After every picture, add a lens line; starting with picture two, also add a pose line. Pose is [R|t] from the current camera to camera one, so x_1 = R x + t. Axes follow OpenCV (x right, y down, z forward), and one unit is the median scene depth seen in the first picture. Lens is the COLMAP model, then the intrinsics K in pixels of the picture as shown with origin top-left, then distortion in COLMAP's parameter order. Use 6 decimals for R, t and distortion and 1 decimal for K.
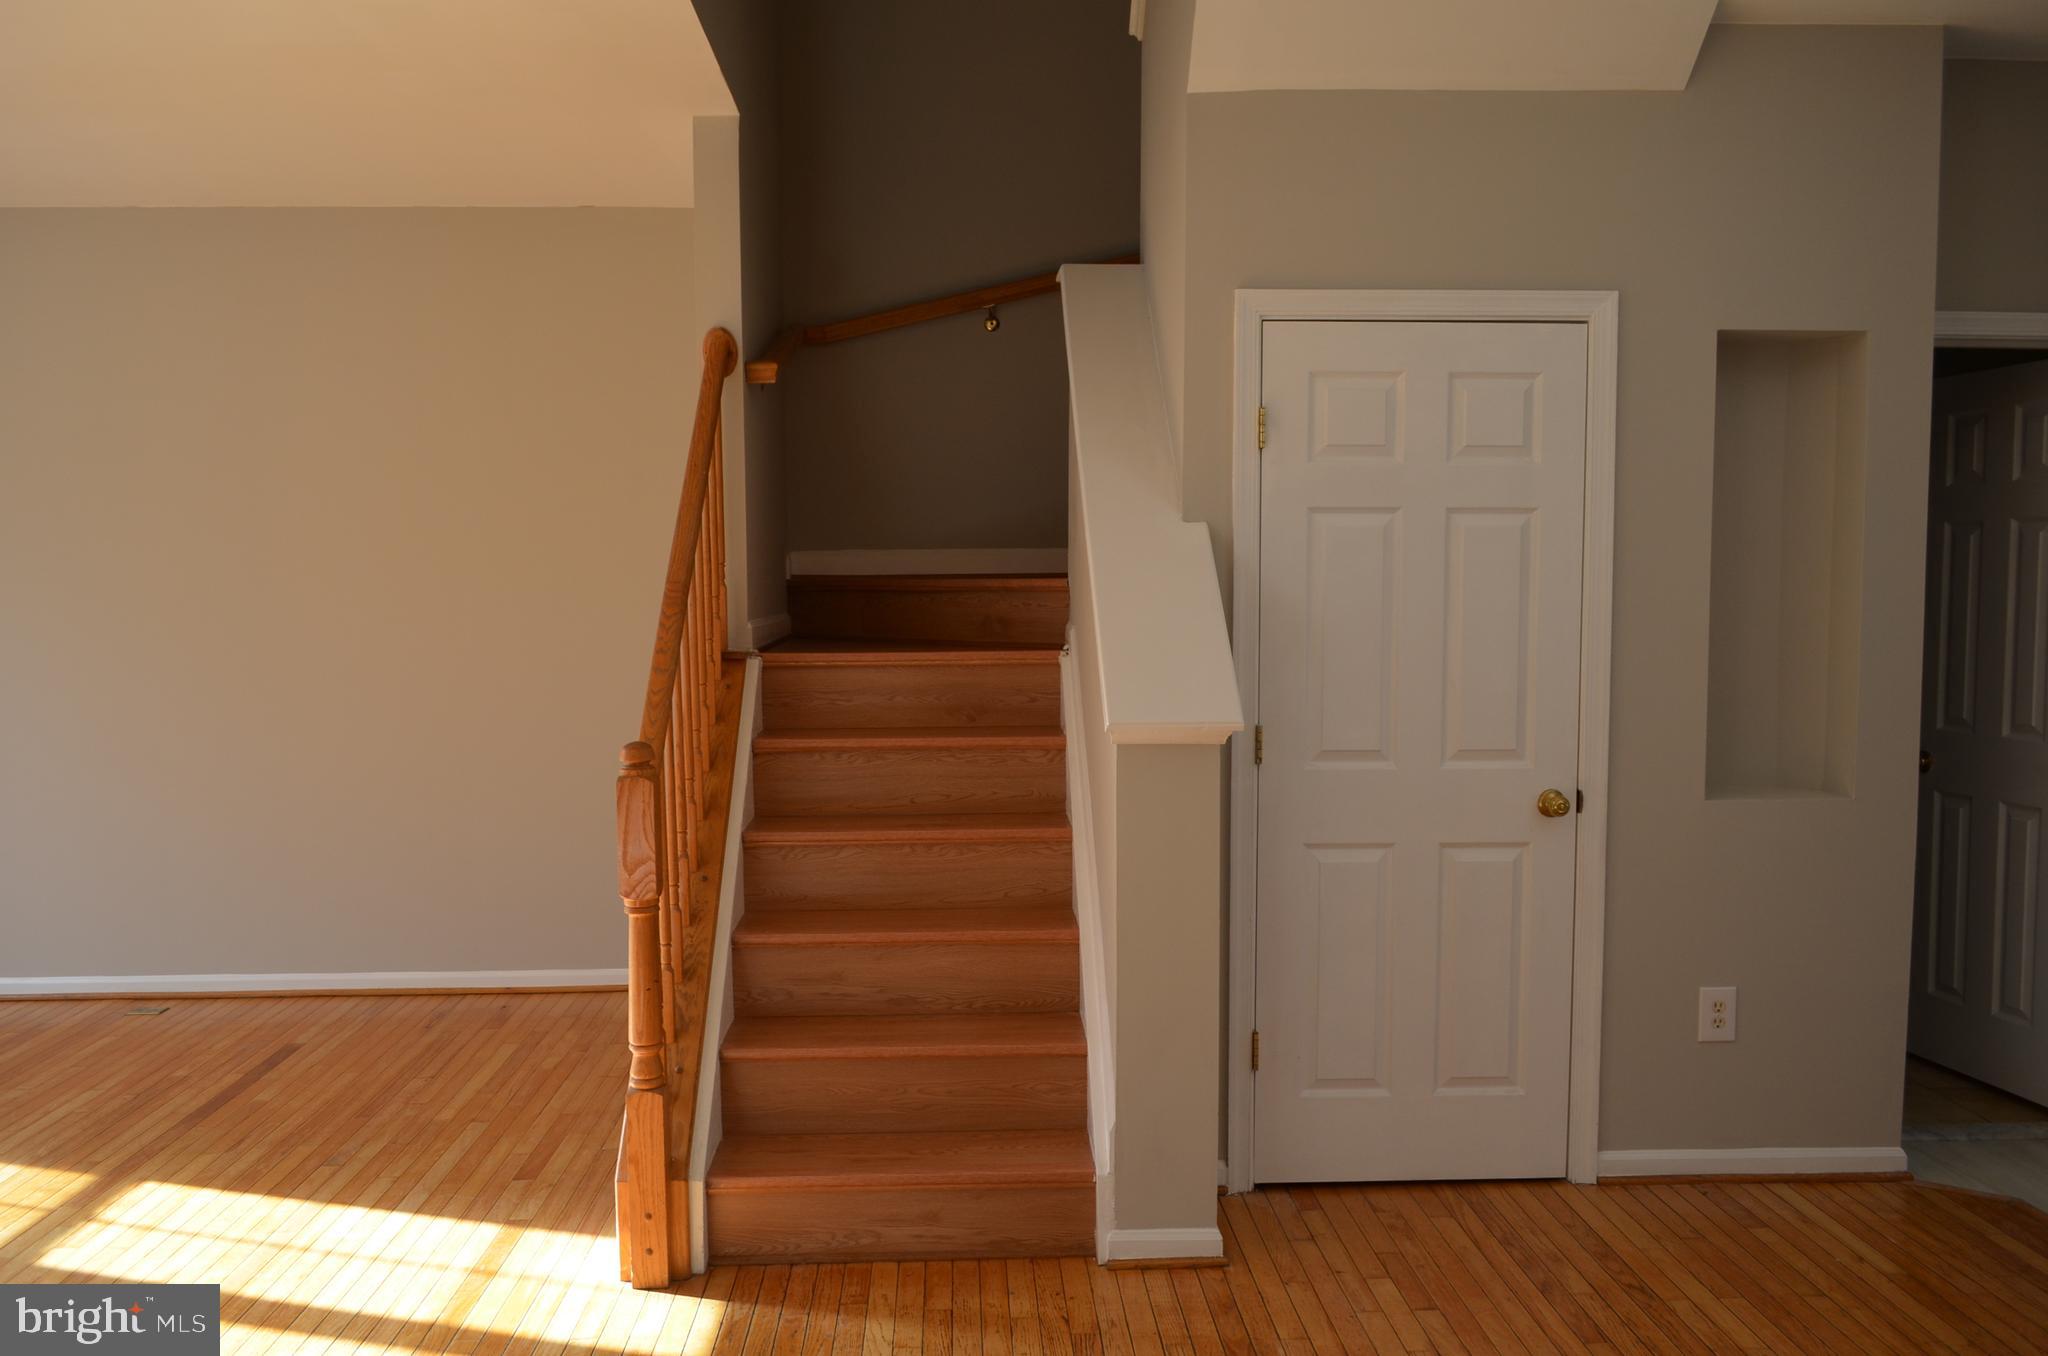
lens RADIAL K [[1590.9, 0, 1023.7], [0, 1590.9, 686.7], [0, 0, 1]] dist [-0.012619, 0.007207]
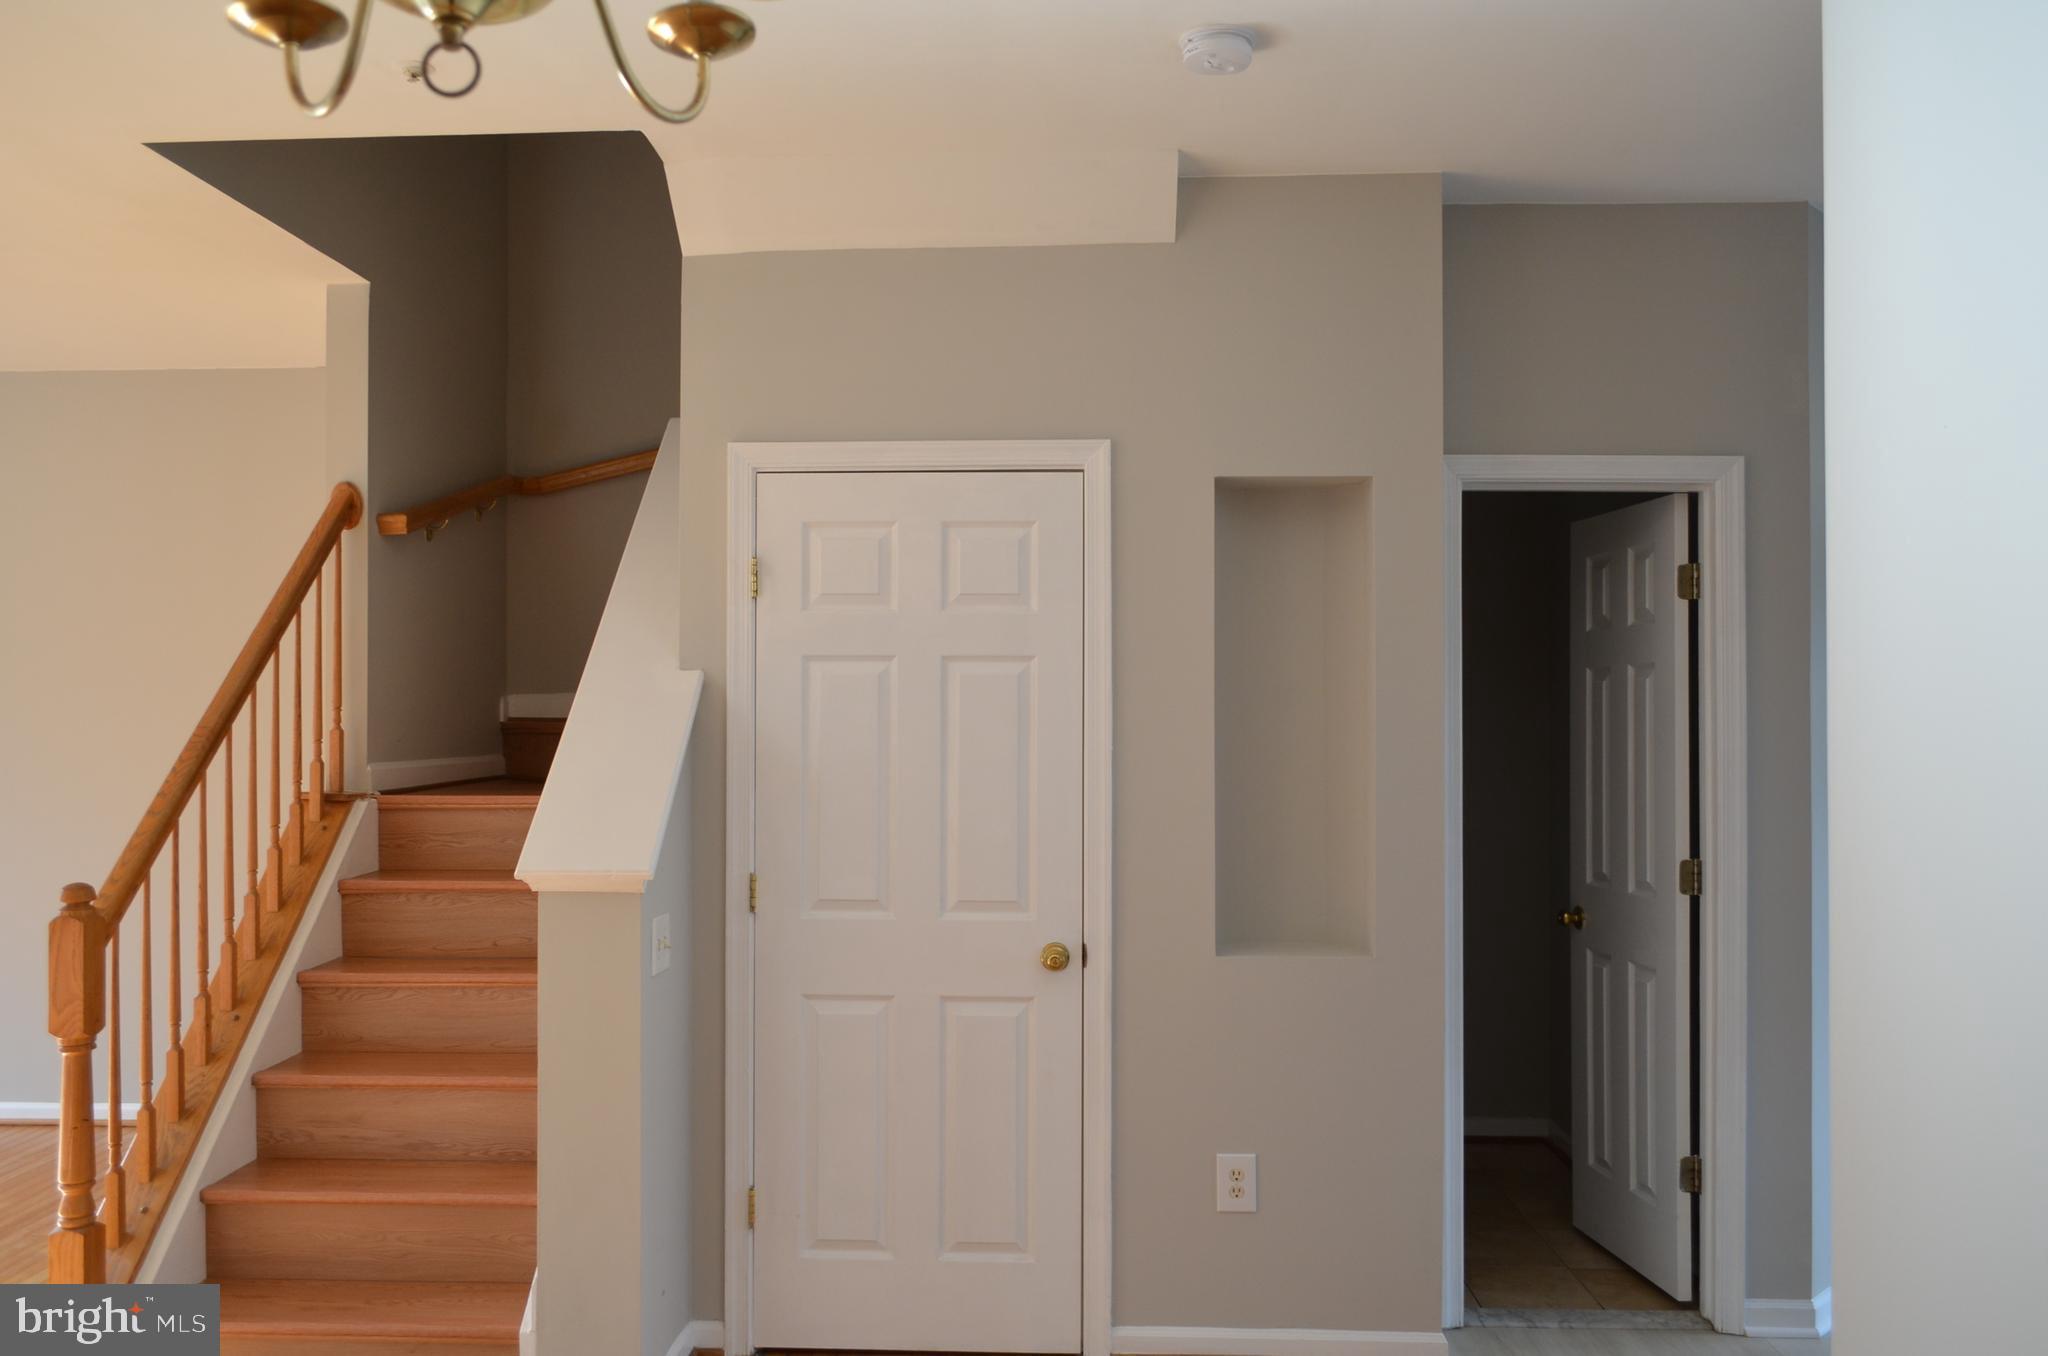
lens RADIAL K [[1590.9, 0, 1023.7], [0, 1590.9, 686.7], [0, 0, 1]] dist [-0.012619, 0.007207]
pose [[0.996713, 0.001805, -0.080999, 0.398894], [-0.008679, 0.996377, -0.084600, -0.009419], [0.080553, 0.085025, 0.993117, 0.015785]]
